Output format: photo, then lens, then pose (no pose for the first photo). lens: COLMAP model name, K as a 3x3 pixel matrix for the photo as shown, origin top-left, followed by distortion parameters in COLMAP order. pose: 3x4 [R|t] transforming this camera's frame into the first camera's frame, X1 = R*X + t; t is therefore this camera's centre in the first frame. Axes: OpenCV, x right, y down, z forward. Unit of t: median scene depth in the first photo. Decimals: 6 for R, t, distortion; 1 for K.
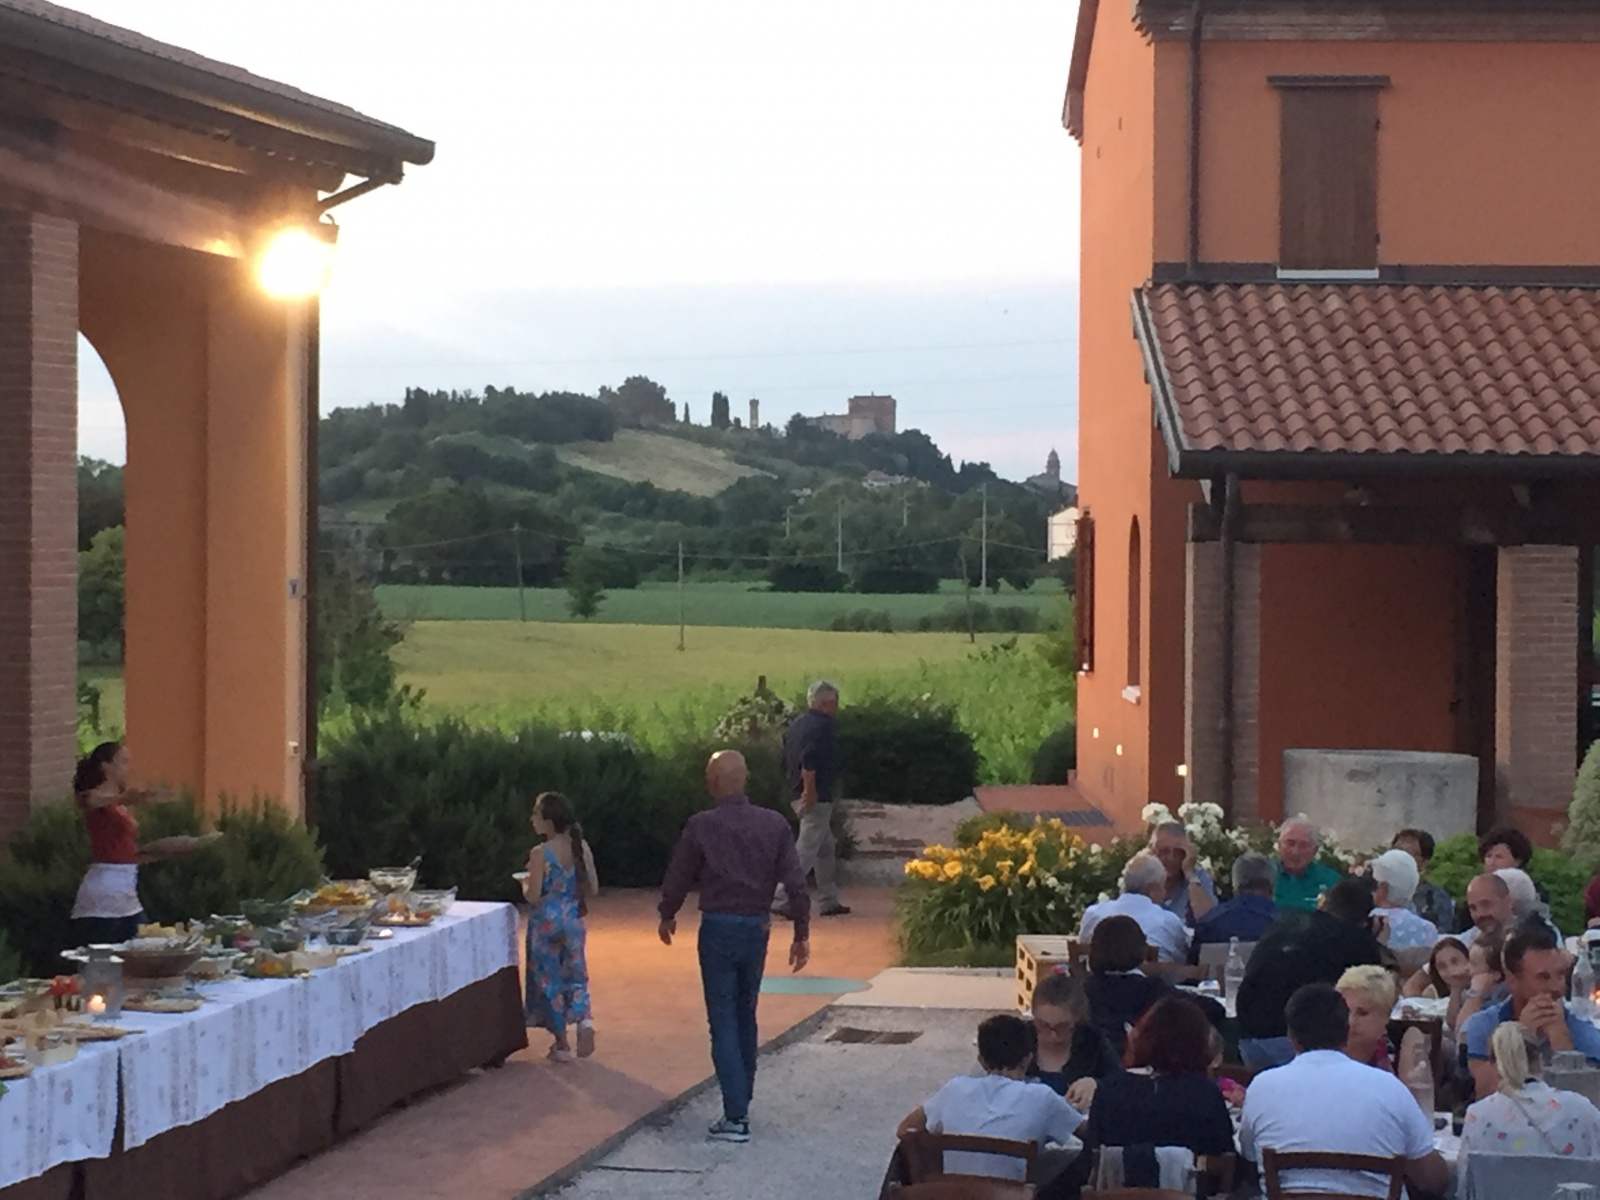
lens RADIAL K [[3811.4, 0, 814.7], [0, 3811.4, 538.3], [0, 0, 1]] dist [0.057238, 0.000000]
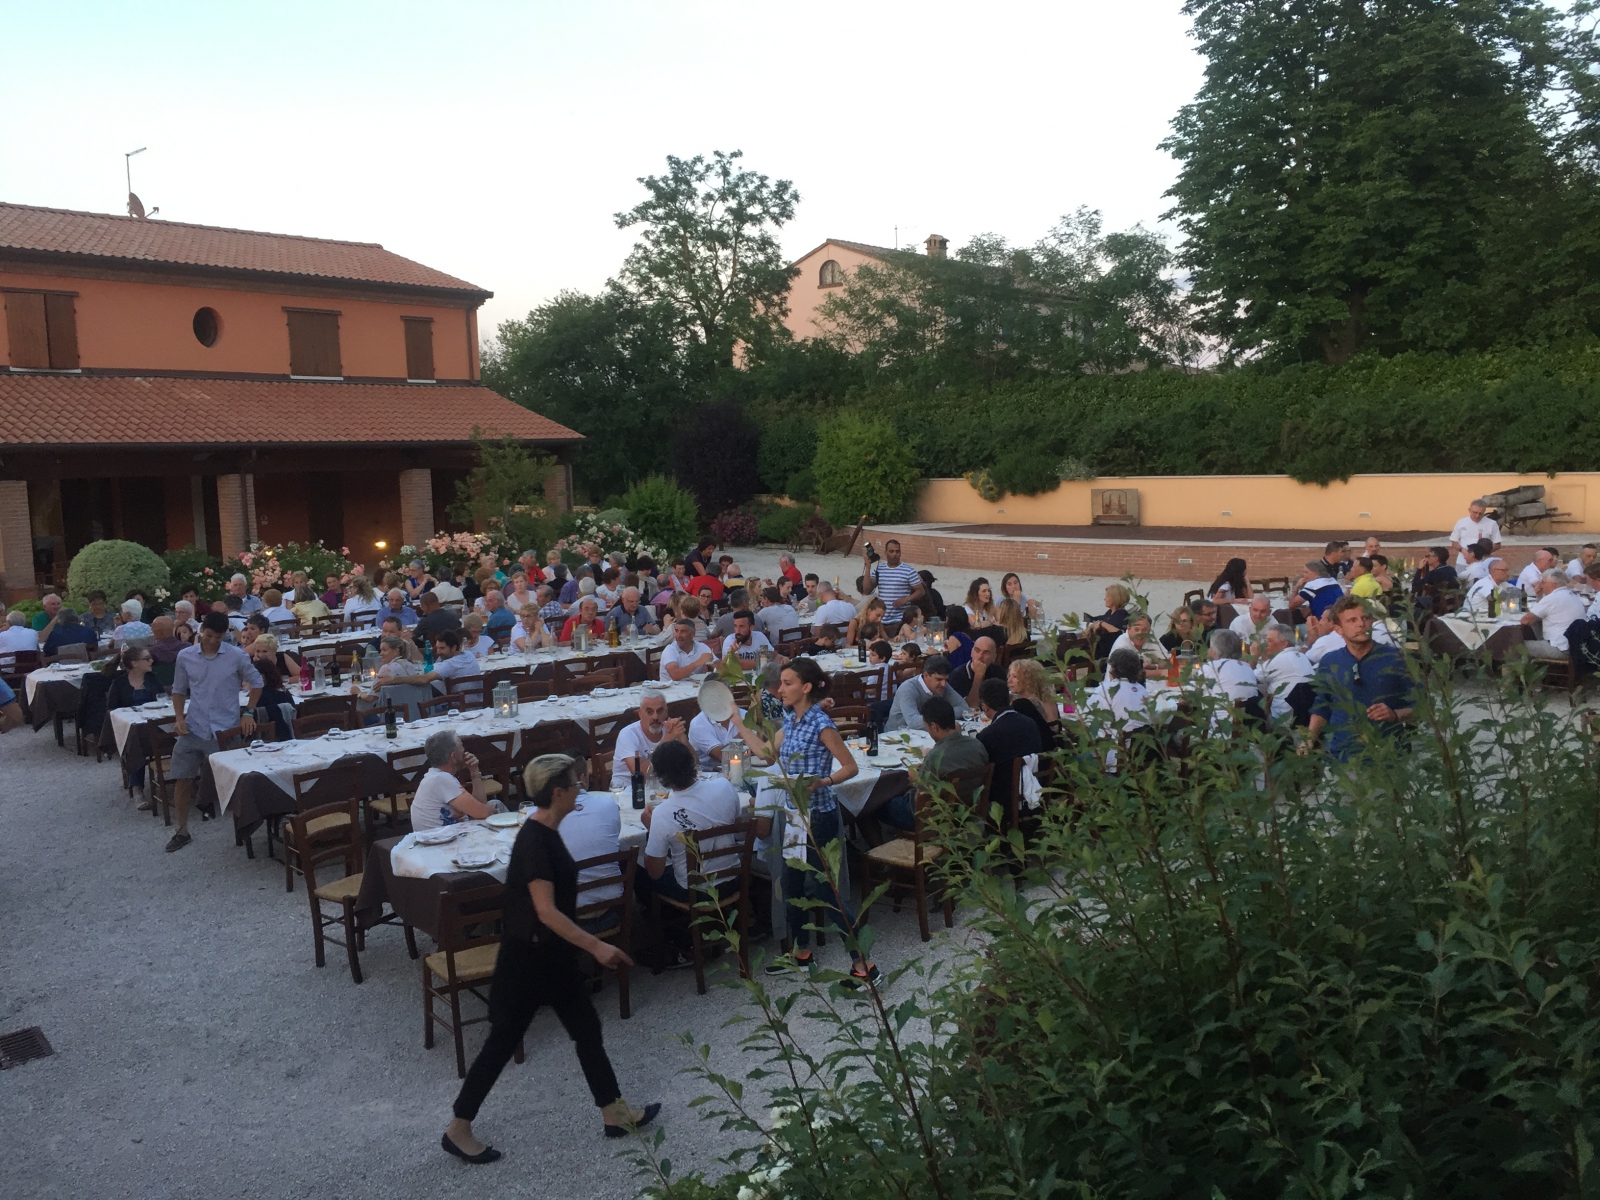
lens RADIAL K [[1381.2, 0, 806.0], [0, 1381.2, 592.4], [0, 0, 1]] dist [0.082814, -0.101379]
pose [[0.630129, -0.101758, 0.769794, -0.270391], [0.033420, 0.994011, 0.104040, -0.005550], [-0.775771, -0.039832, 0.629757, 0.059556]]
